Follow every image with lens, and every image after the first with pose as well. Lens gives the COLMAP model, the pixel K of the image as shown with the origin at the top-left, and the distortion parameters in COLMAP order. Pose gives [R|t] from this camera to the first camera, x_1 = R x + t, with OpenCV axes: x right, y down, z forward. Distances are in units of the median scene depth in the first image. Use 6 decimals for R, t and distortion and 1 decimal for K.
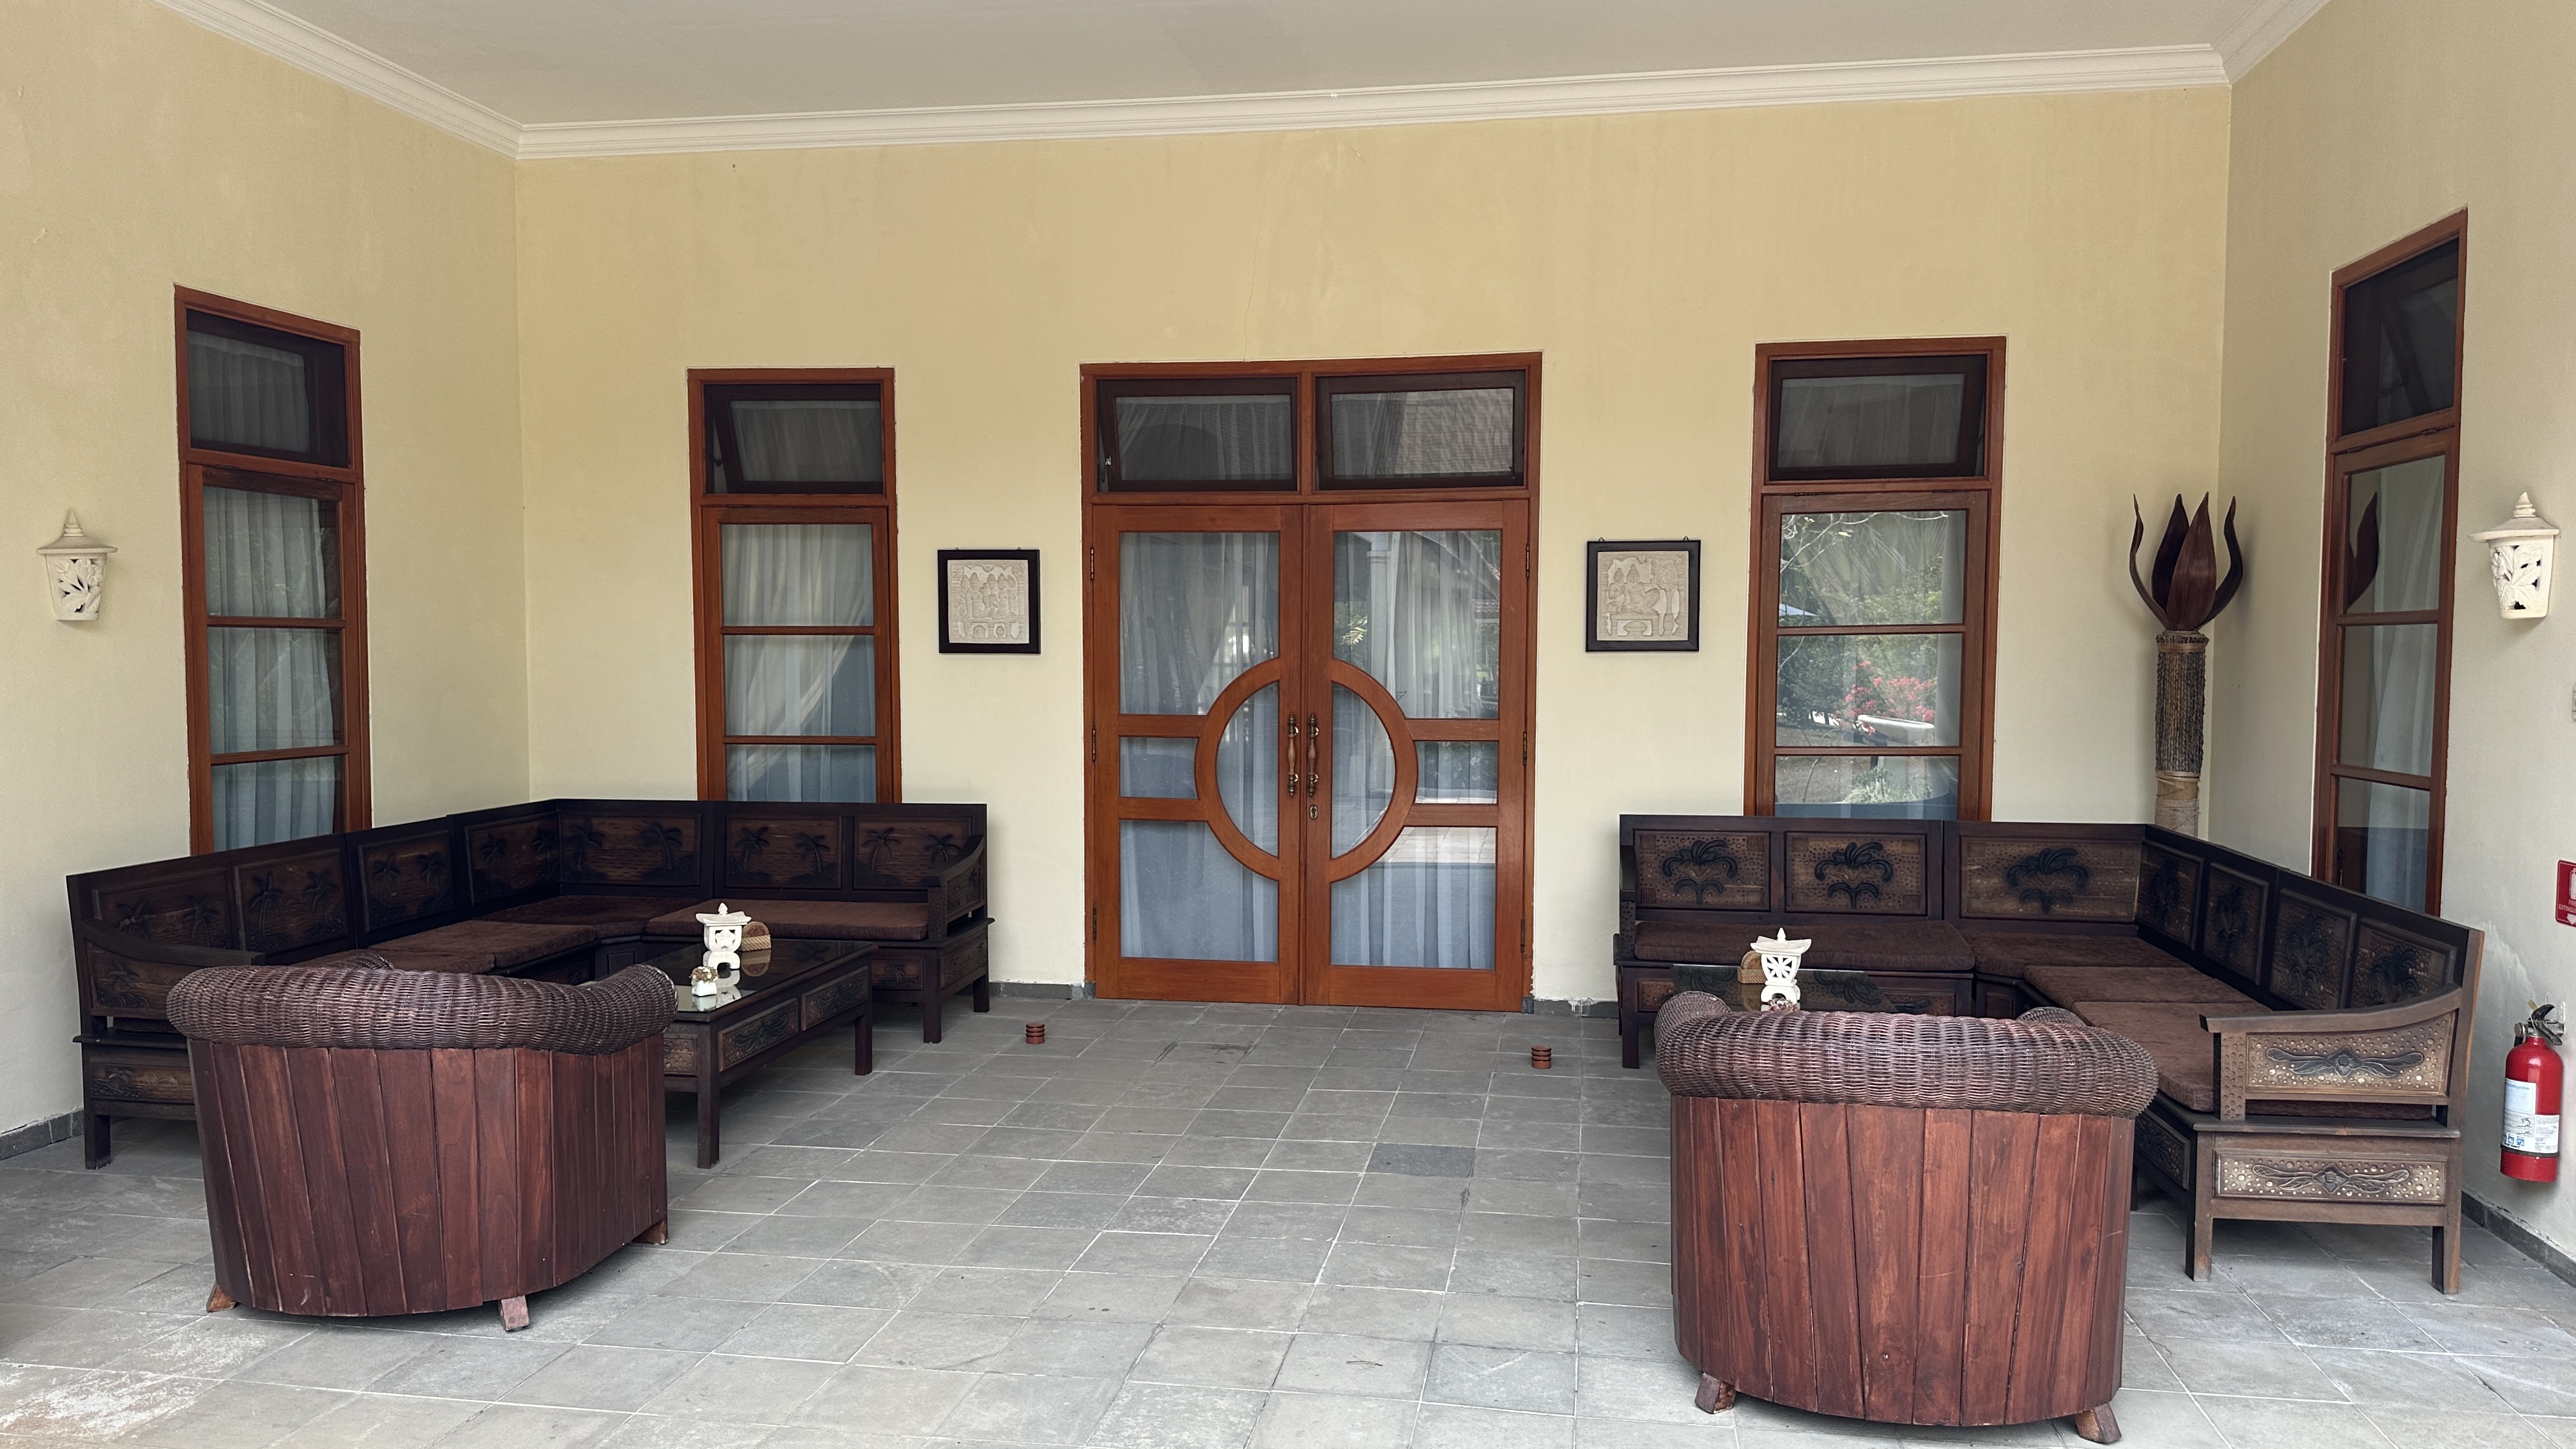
lens RADIAL K [[1833.5, 0, 1288.0], [0, 1833.5, 724.5], [0, 0, 1]] dist [0.085744, -0.103304]
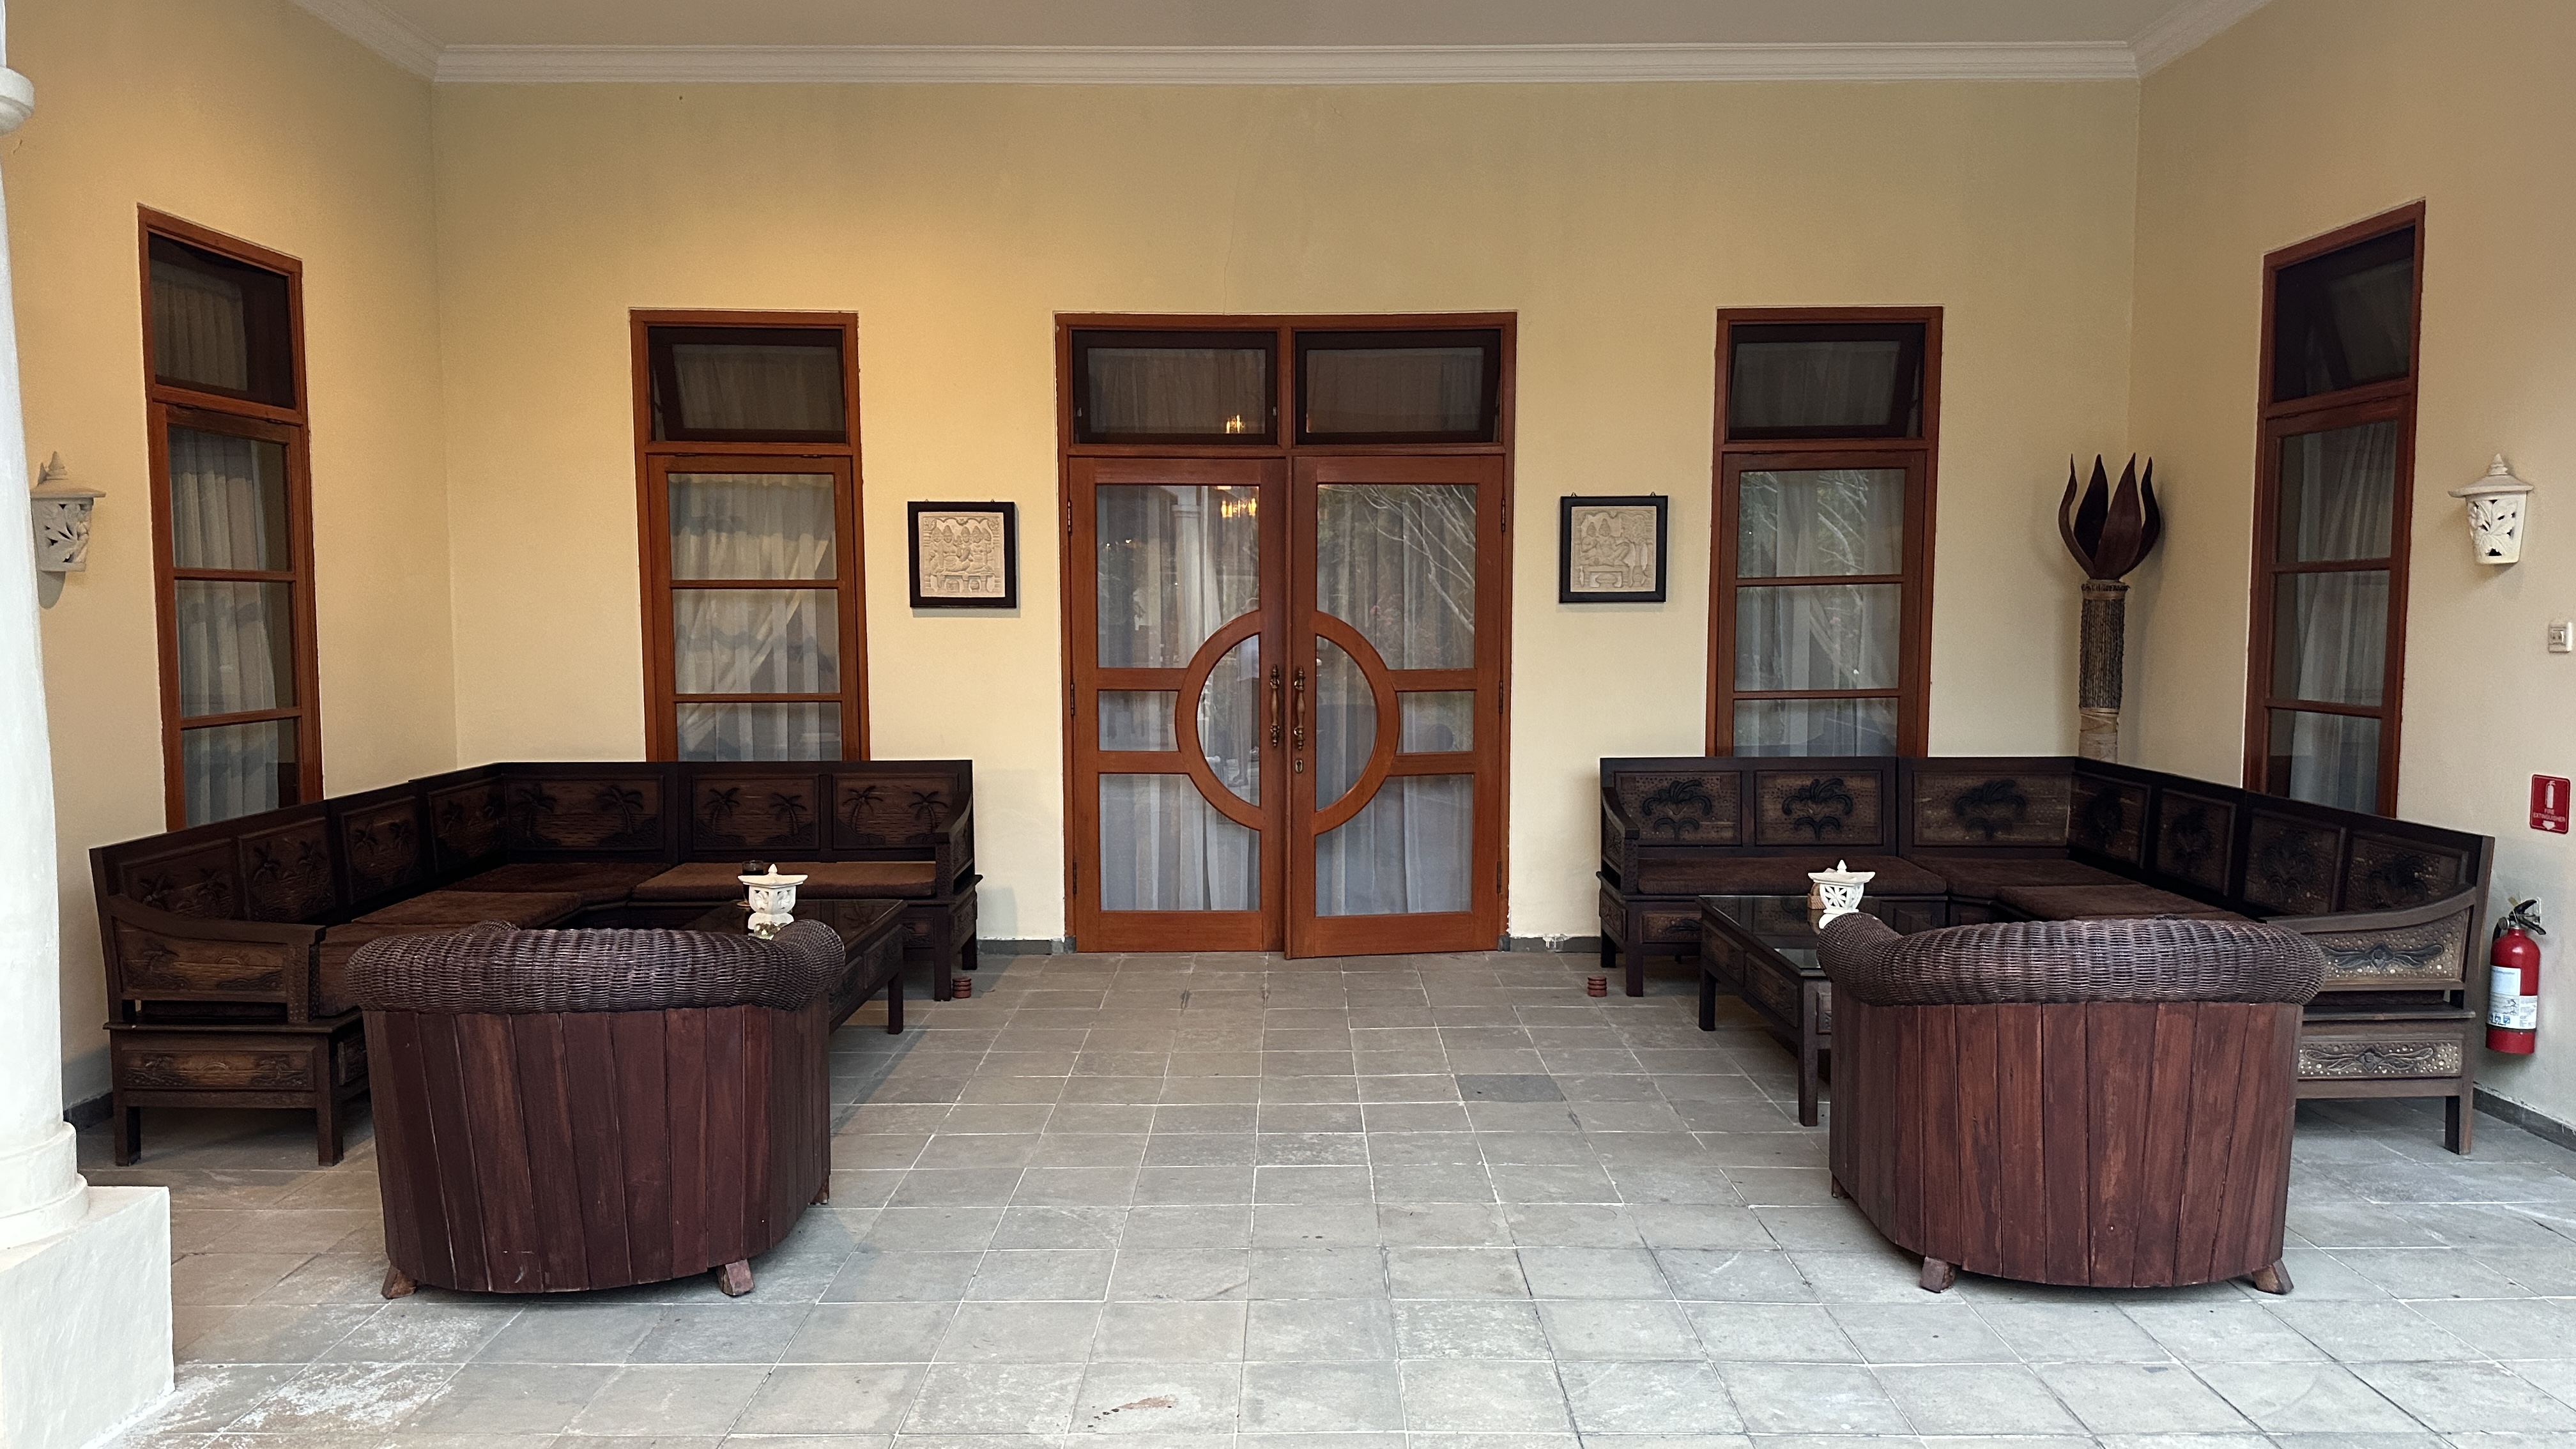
lens RADIAL K [[1833.5, 0, 1288.0], [0, 1833.5, 724.5], [0, 0, 1]] dist [0.085744, -0.103304]
pose [[0.985920, -0.015350, 0.166510, -0.177127], [0.011862, 0.999689, 0.021919, 0.005093], [-0.166795, -0.019635, 0.985796, -0.002364]]
